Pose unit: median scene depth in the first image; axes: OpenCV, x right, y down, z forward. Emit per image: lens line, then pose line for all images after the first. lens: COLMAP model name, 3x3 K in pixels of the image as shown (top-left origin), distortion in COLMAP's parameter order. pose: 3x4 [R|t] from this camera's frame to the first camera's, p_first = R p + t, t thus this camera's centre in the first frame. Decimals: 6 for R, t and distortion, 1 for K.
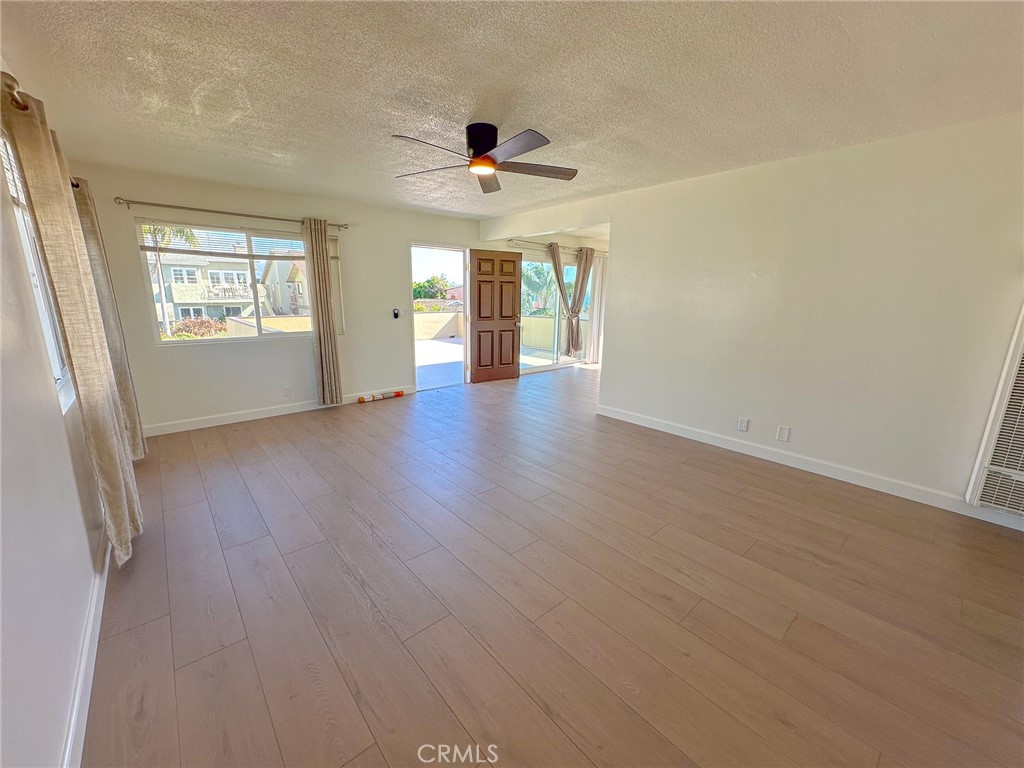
lens RADIAL K [[409.9, 0, 513.6], [0, 409.9, 385.1], [0, 0, 1]] dist [-0.001938, 0.000427]
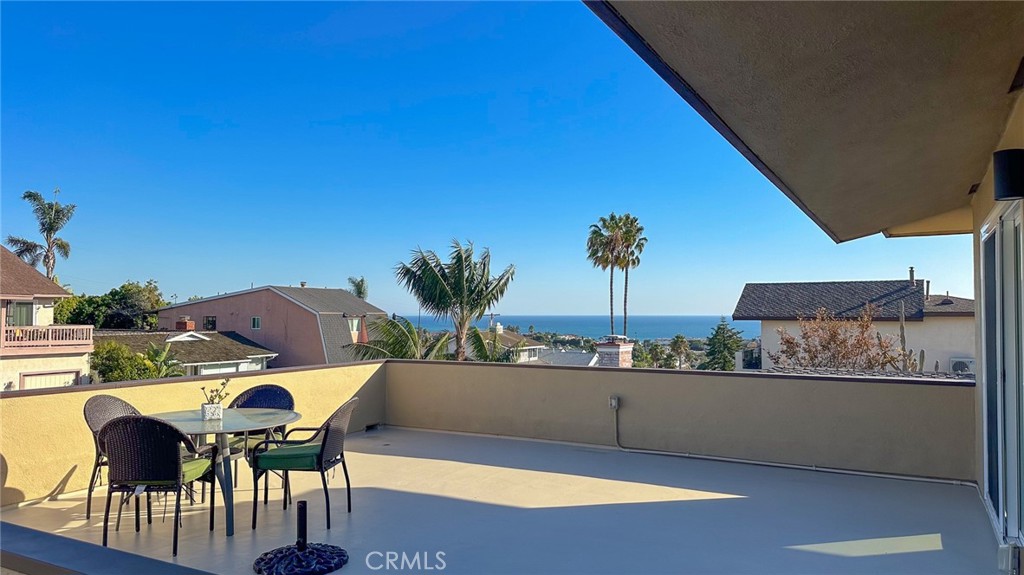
lens RADIAL K [[720.1, 0, 508.2], [0, 720.1, 282.1], [0, 0, 1]] dist [0.038835, -0.008391]
pose [[0.943942, 0.007815, 0.330018, -0.624401], [0.079585, 0.964844, -0.250484, -0.174475], [-0.320373, 0.262707, 0.910135, 0.787759]]
